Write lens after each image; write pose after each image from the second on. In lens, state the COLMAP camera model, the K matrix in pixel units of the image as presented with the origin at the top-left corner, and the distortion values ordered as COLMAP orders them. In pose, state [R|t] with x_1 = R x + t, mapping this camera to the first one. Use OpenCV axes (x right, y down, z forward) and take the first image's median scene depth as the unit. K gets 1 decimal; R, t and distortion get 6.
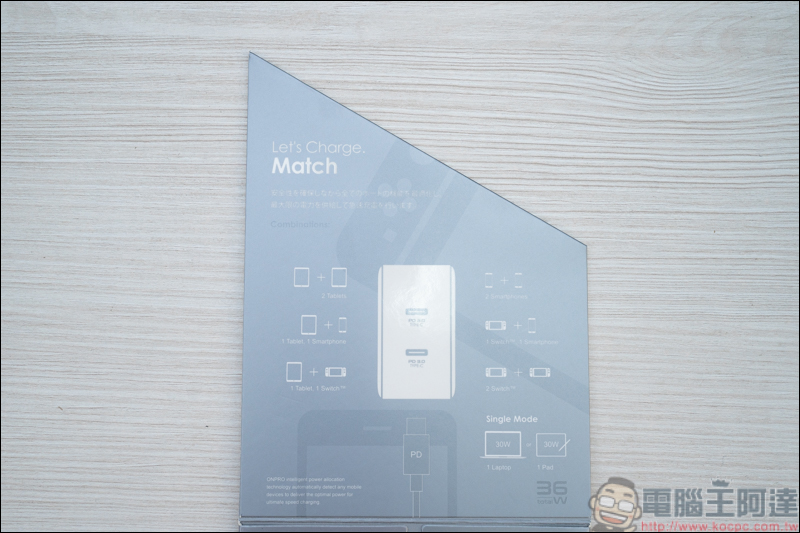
lens RADIAL K [[925.3, 0, 407.6], [0, 925.3, 327.2], [0, 0, 1]] dist [-0.011393, 0.000000]
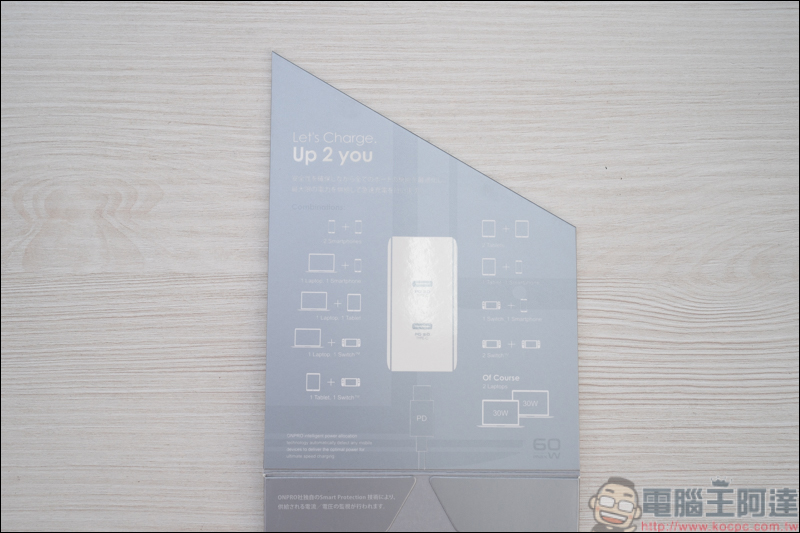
lens RADIAL K [[925.3, 0, 399.4], [0, 925.3, 265.7], [0, 0, 1]] dist [-0.011393, 0.000000]
pose [[0.999834, -0.017878, 0.003621, -0.083252], [0.017911, 0.999795, -0.009462, -0.311183], [-0.003451, 0.009526, 0.999949, -0.095704]]
